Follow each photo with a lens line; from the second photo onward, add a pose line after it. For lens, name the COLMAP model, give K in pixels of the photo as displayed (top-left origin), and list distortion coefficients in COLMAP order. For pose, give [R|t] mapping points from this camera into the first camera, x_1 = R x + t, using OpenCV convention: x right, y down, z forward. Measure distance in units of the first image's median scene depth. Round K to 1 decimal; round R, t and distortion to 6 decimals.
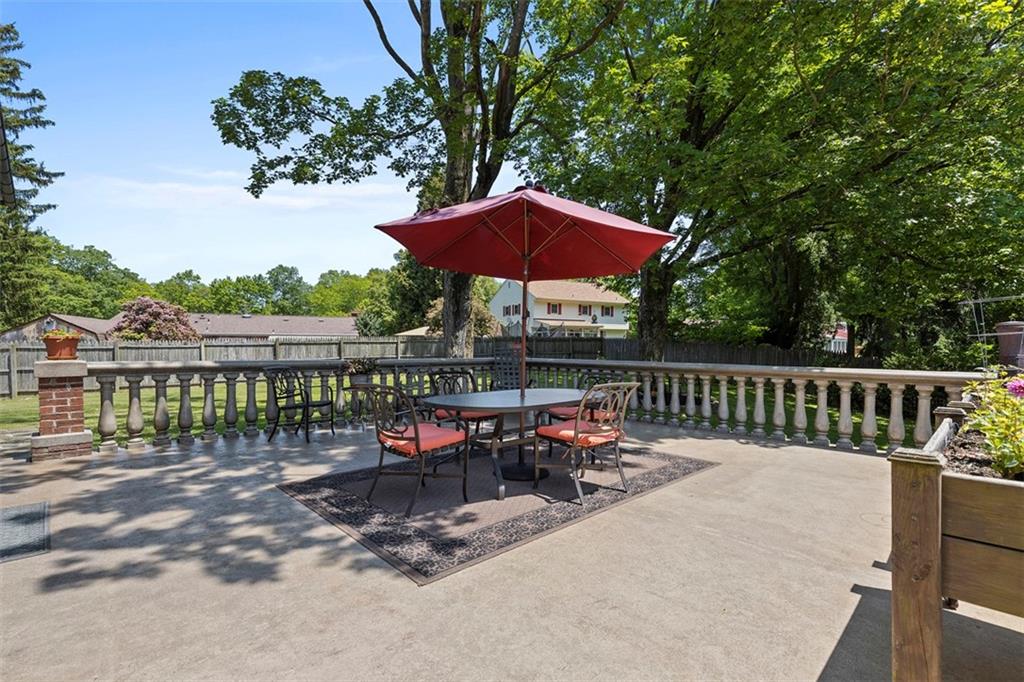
lens RADIAL K [[469.7, 0, 509.8], [0, 469.7, 341.0], [0, 0, 1]] dist [0.000460, -0.000080]
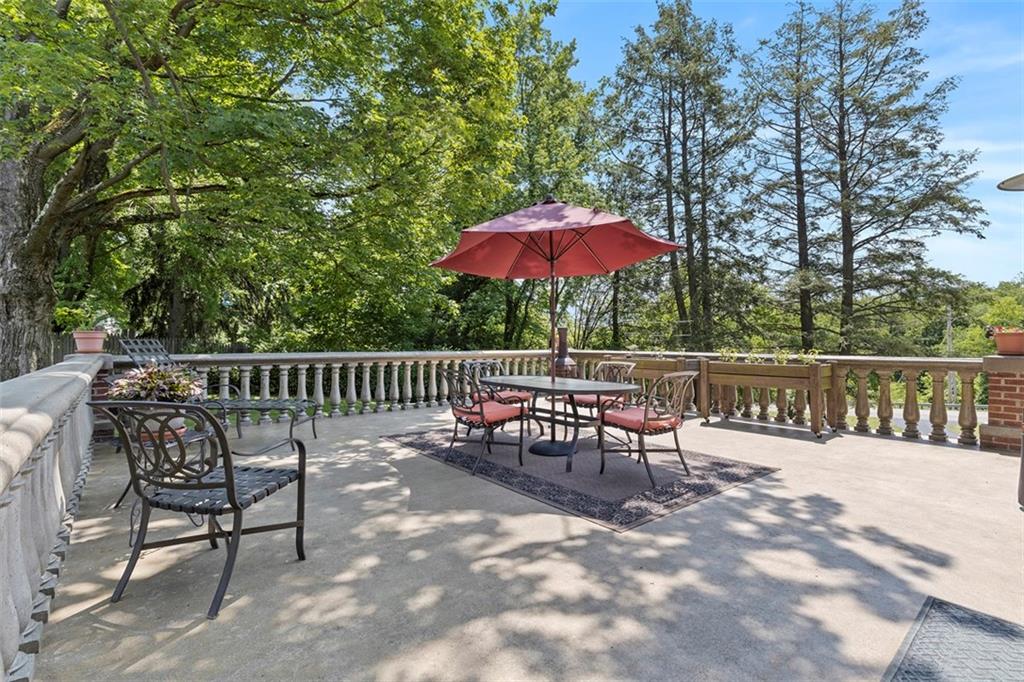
lens RADIAL K [[469.7, 0, 509.9], [0, 469.7, 338.3], [0, 0, 1]] dist [0.000460, -0.000080]
pose [[0.074270, -0.004146, 0.997230, -1.609959], [-0.016567, 0.999848, 0.005391, 0.004168], [-0.997101, -0.016922, 0.074190, 1.457761]]
